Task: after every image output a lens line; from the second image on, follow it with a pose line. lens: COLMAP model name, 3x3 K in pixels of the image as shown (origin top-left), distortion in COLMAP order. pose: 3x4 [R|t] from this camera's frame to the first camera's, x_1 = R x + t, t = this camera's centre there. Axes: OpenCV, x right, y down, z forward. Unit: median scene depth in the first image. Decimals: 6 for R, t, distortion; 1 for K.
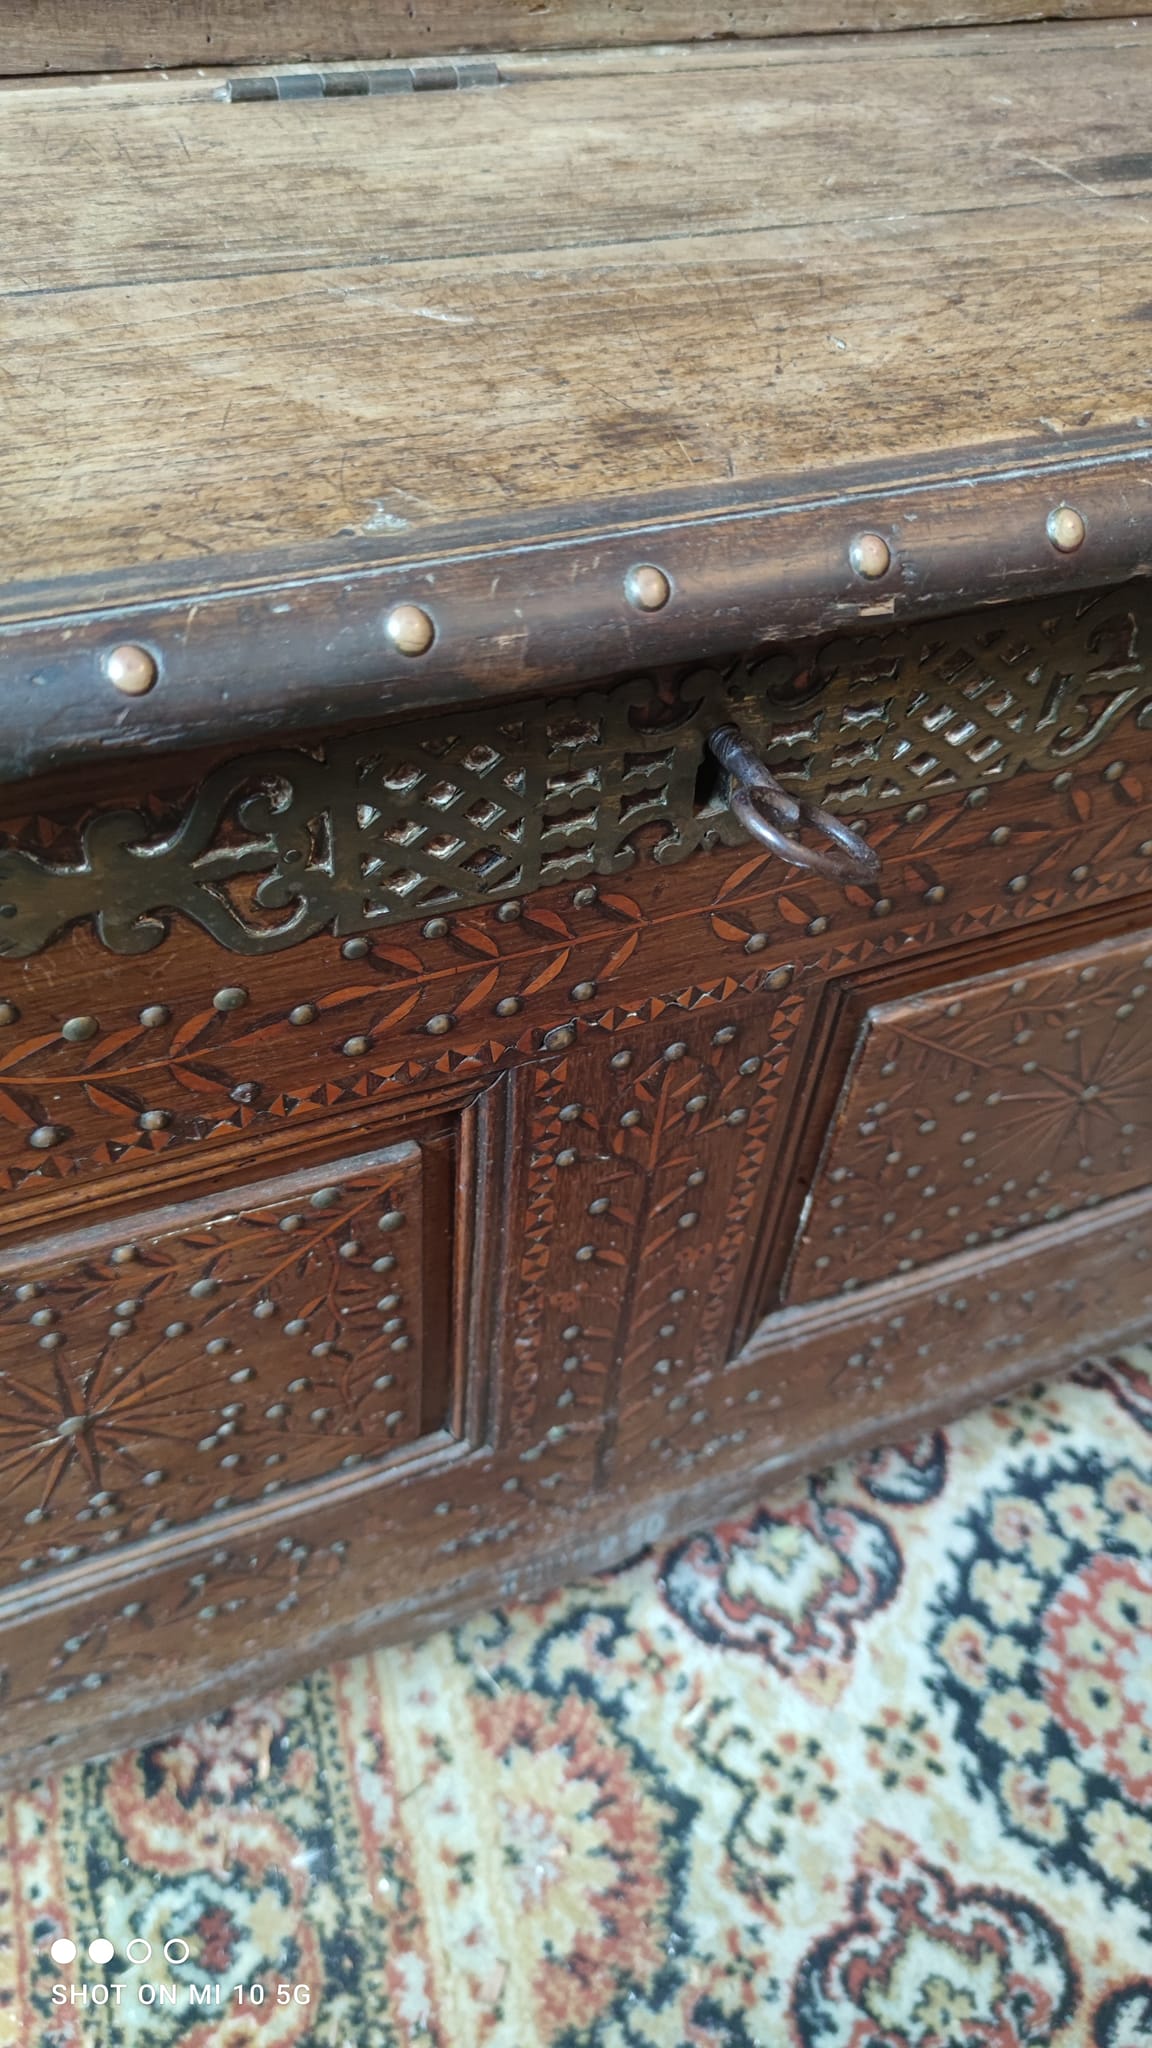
lens RADIAL K [[1559.2, 0, 572.2], [0, 1559.2, 1031.2], [0, 0, 1]] dist [0.008284, -0.006761]
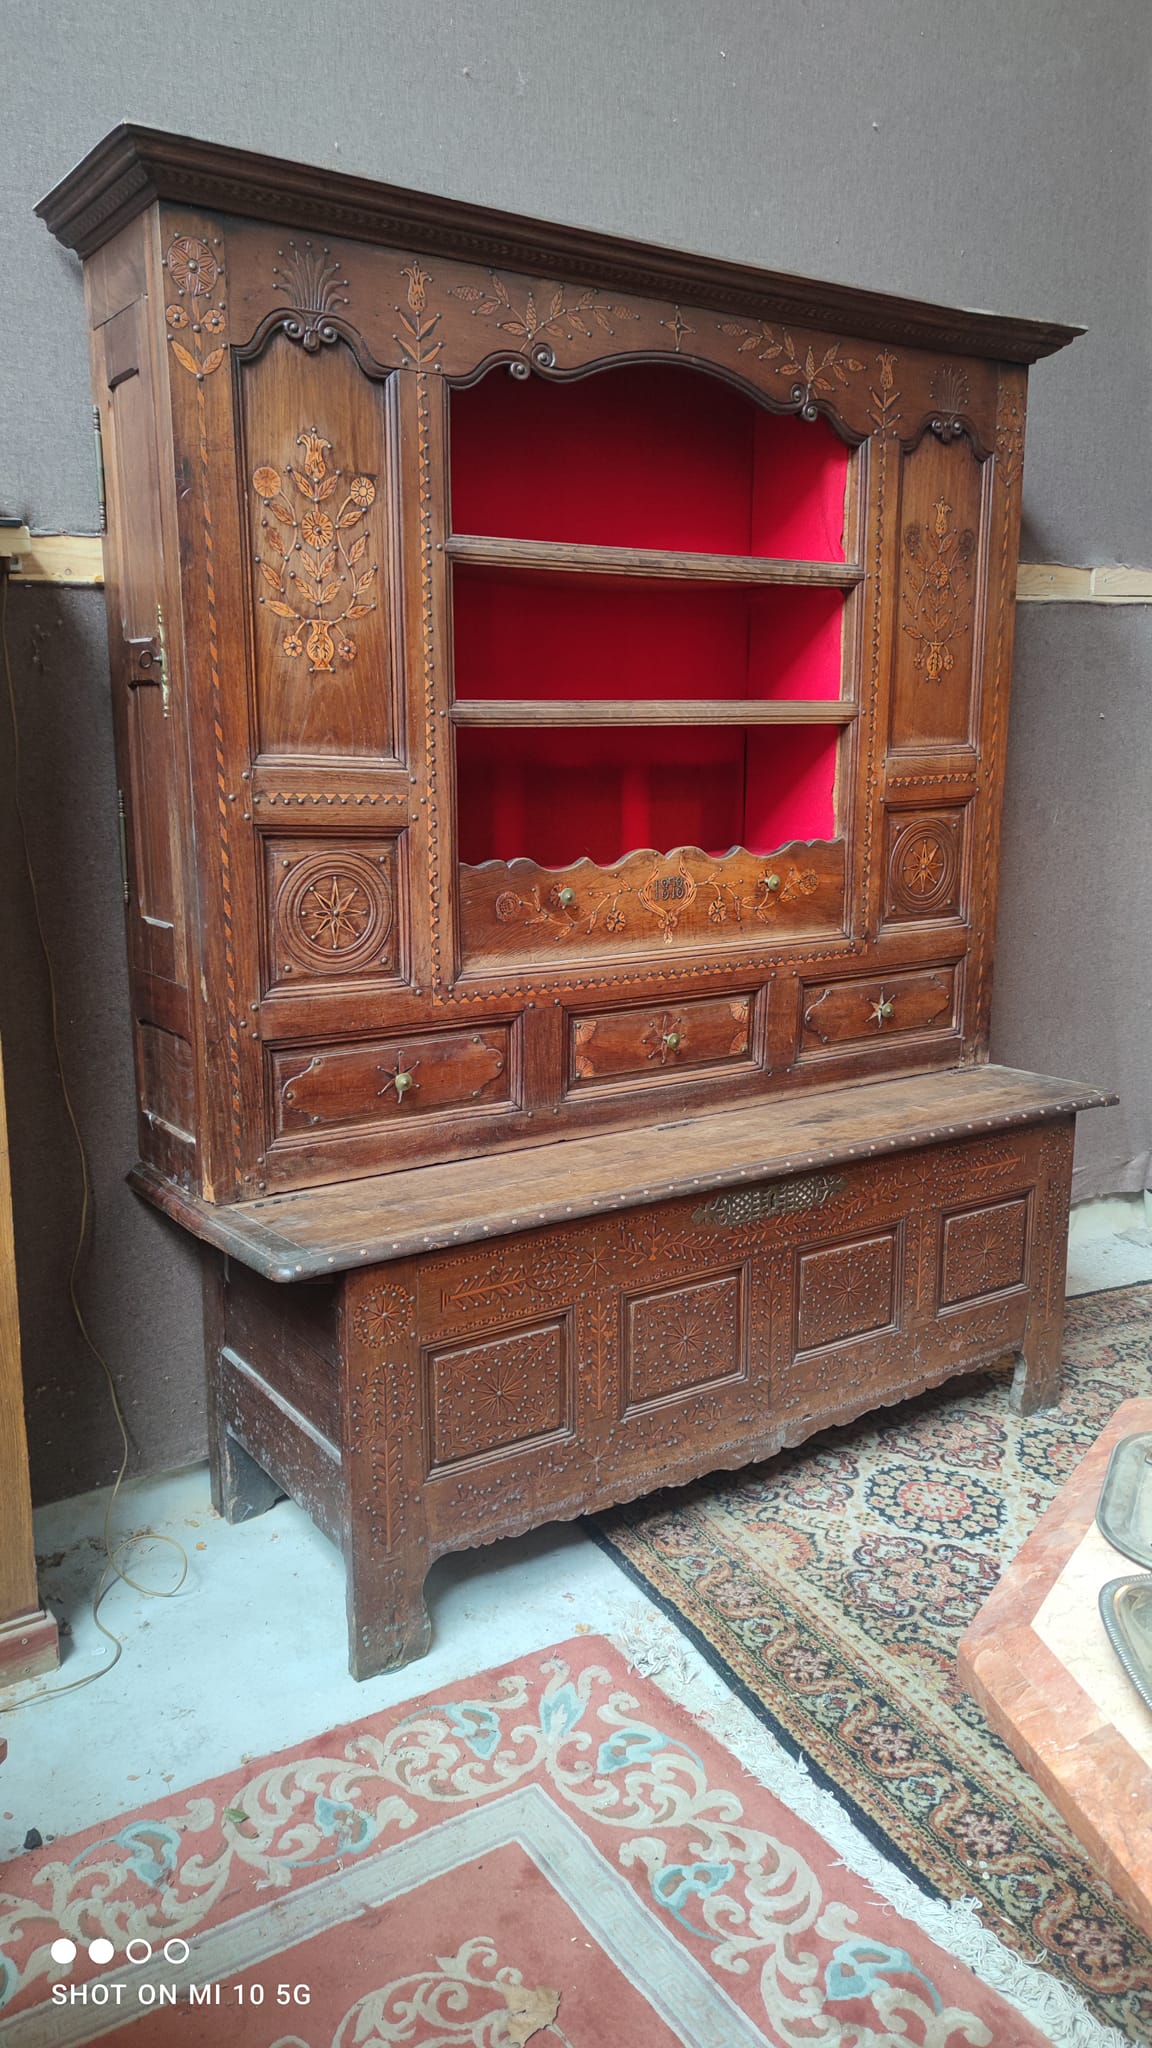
lens RADIAL K [[1497.8, 0, 570.0], [0, 1497.8, 1015.5], [0, 0, 1]] dist [0.076134, -0.086756]
pose [[0.978738, -0.106085, 0.175548, -1.477047], [0.188297, 0.804090, -0.563901, 2.175531], [-0.081335, 0.584966, 0.806969, -3.783600]]
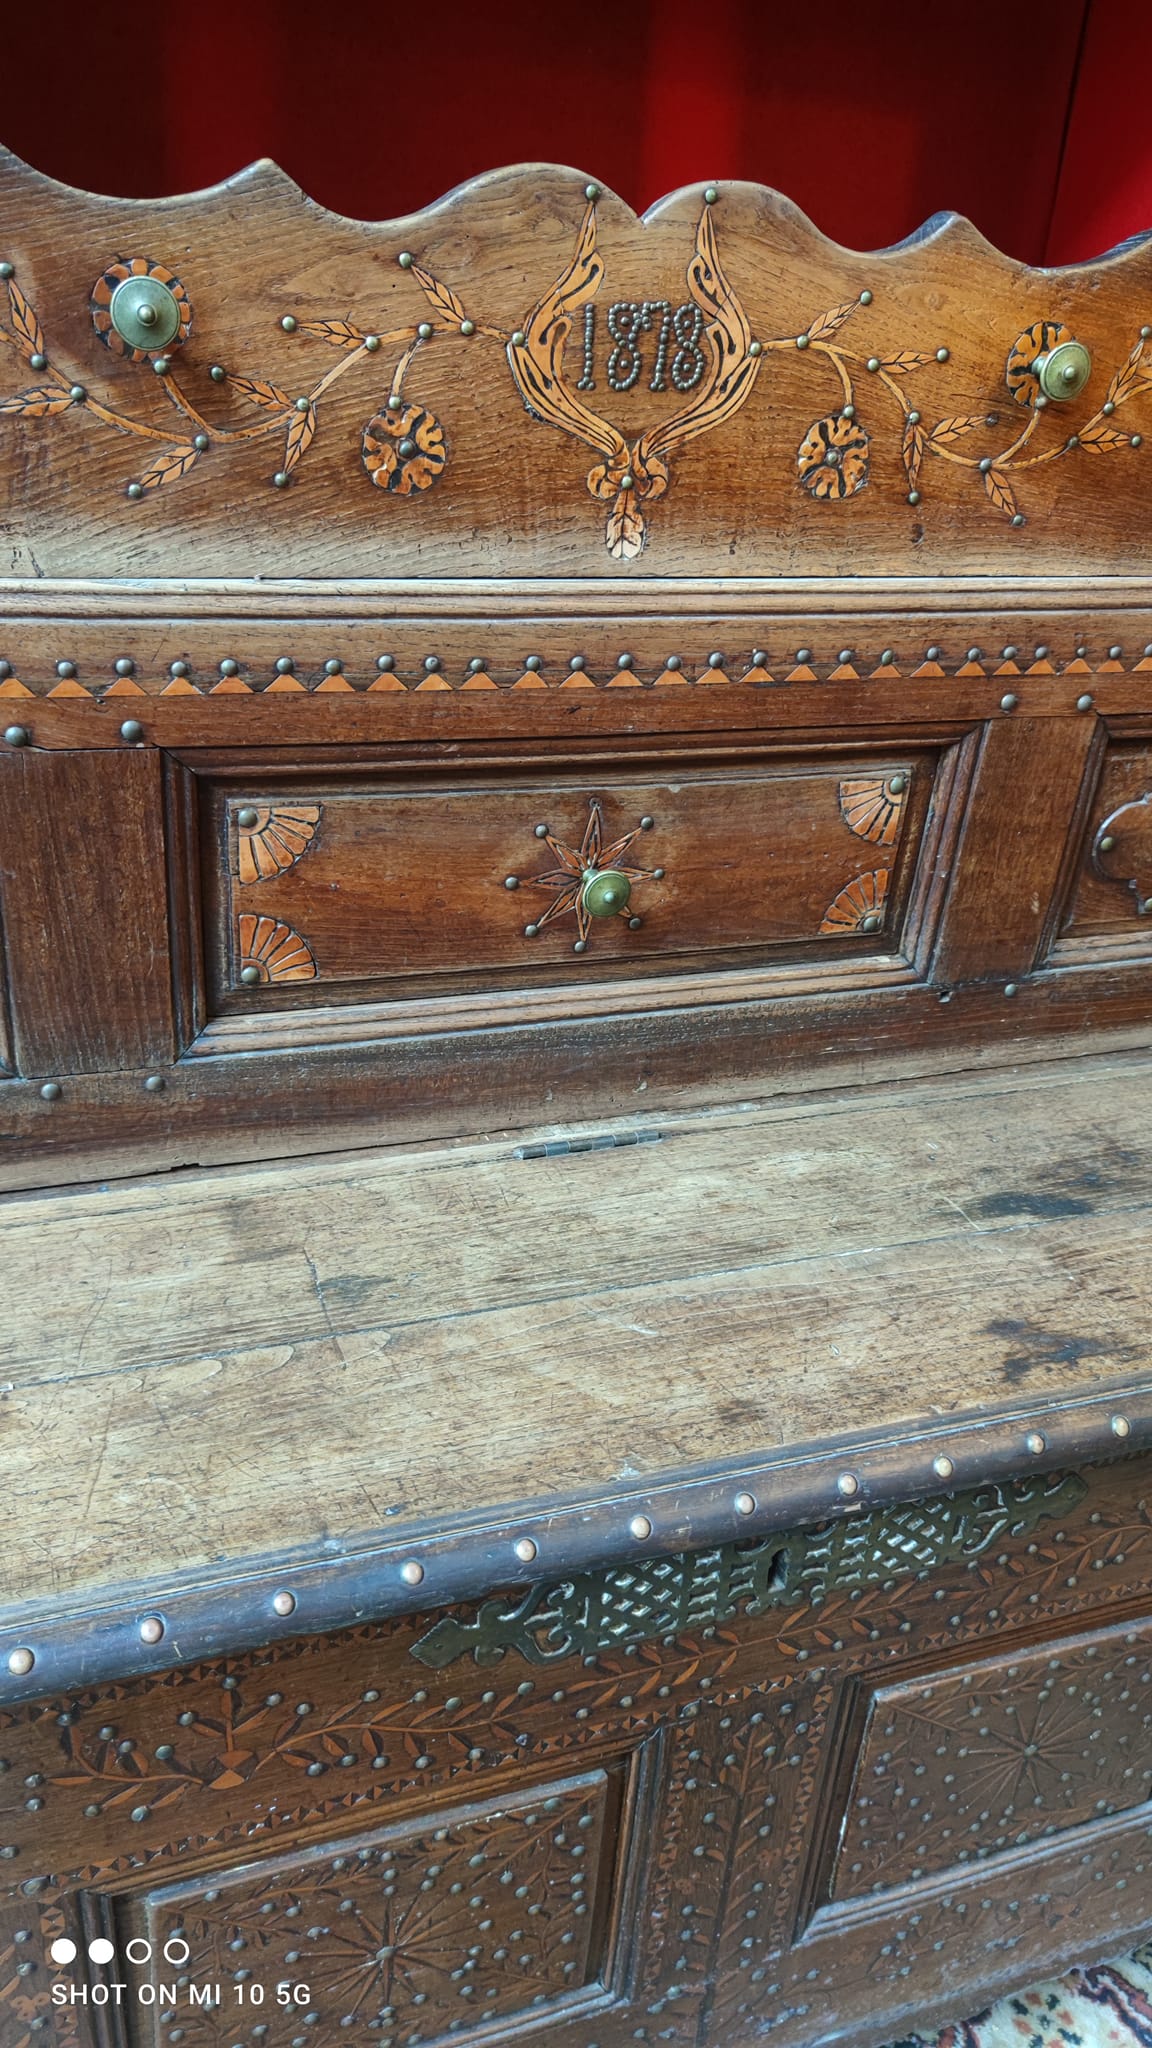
lens RADIAL K [[1519.8, 0, 566.0], [0, 1519.8, 1010.0], [0, 0, 1]] dist [0.087340, -0.127607]
pose [[0.998208, 0.022909, -0.055276, -0.063147], [-0.041090, 0.933982, -0.354949, -0.097836], [0.043496, 0.356585, 0.933250, -0.807861]]
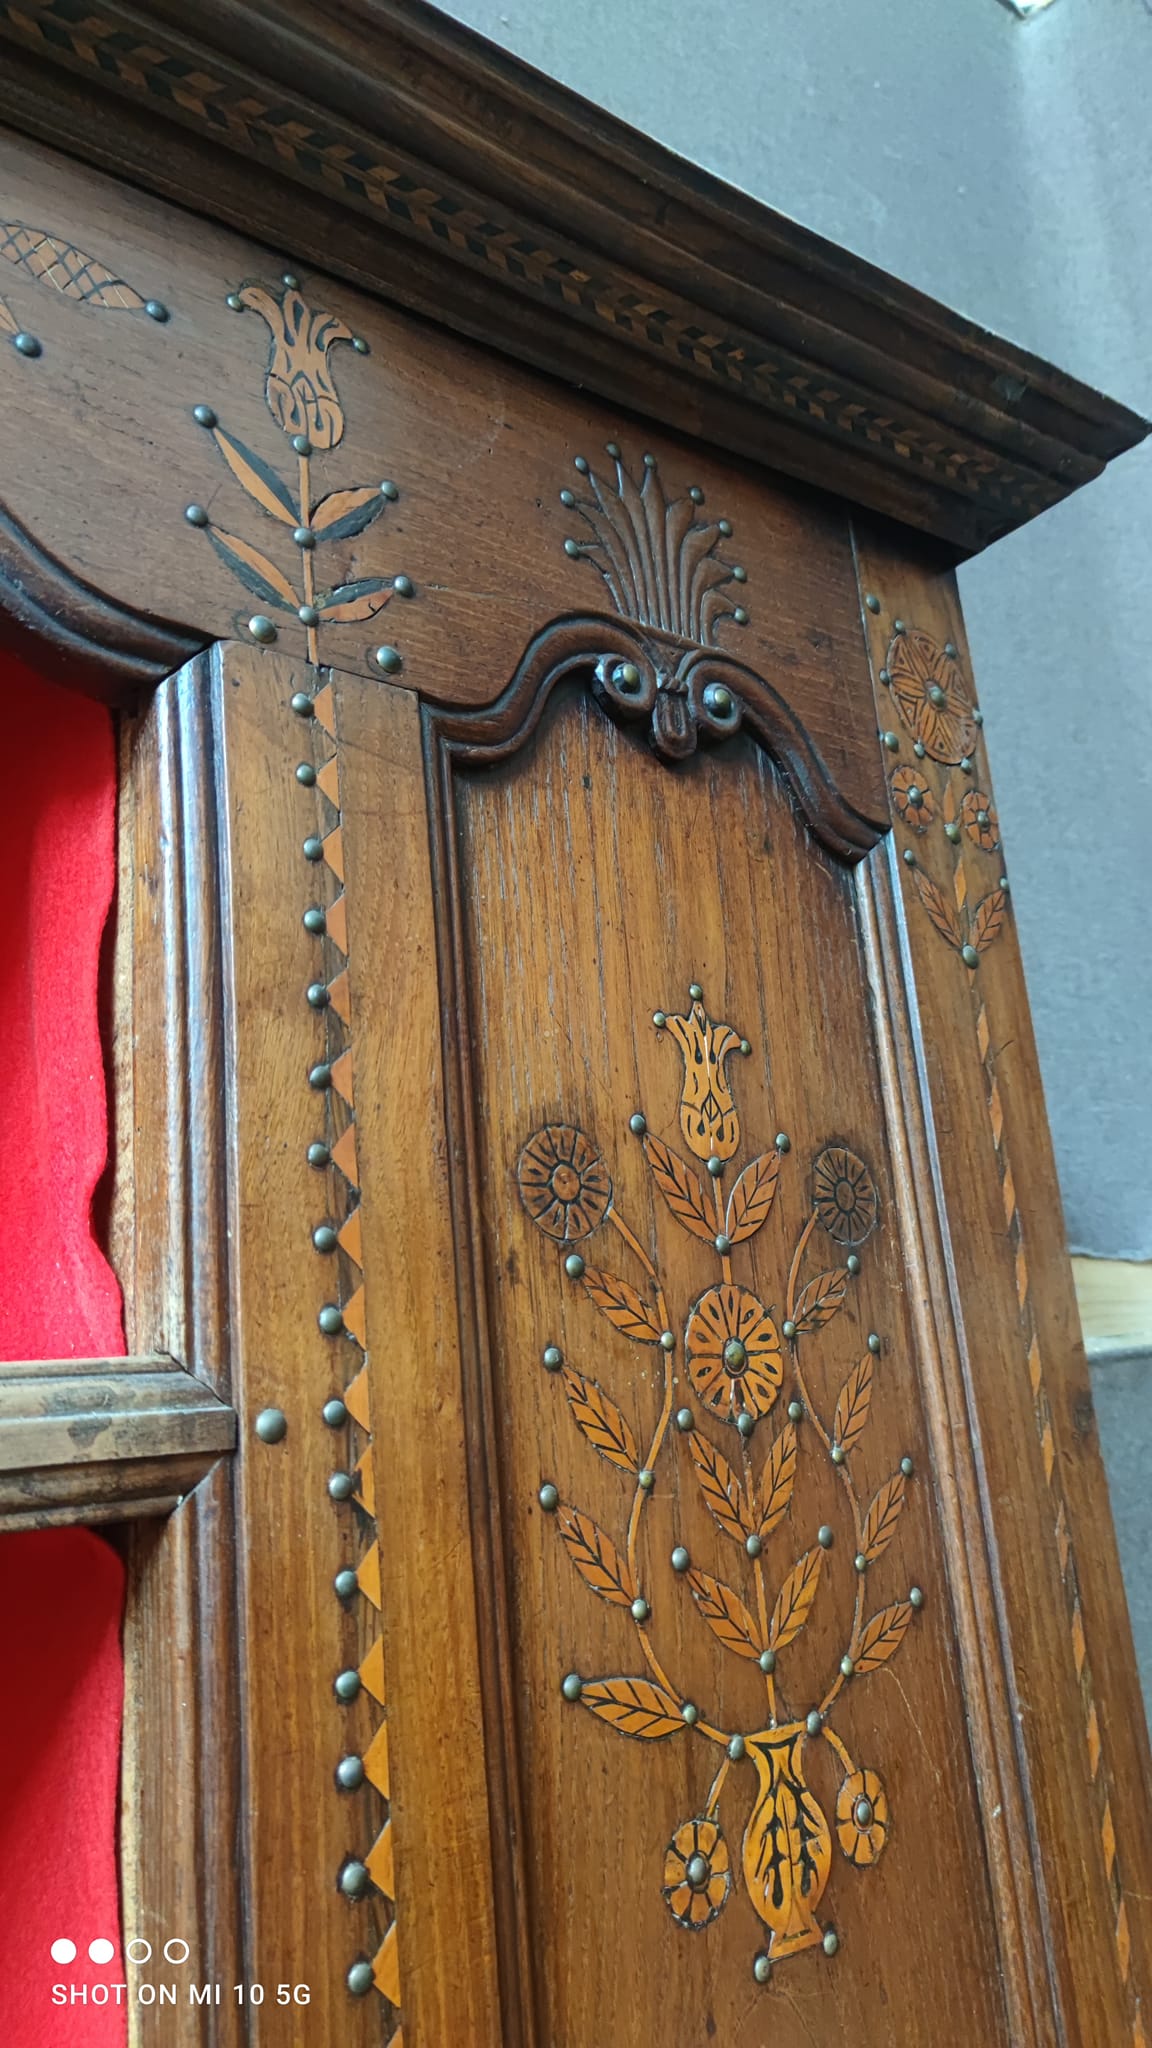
lens RADIAL K [[1559.2, 0, 572.2], [0, 1559.2, 1031.2], [0, 0, 1]] dist [0.008284, -0.006761]
pose [[0.948312, -0.073907, 0.308614, 0.765681], [0.306426, 0.466121, -0.829960, -1.568928], [-0.082511, 0.881629, 0.464675, -0.793538]]
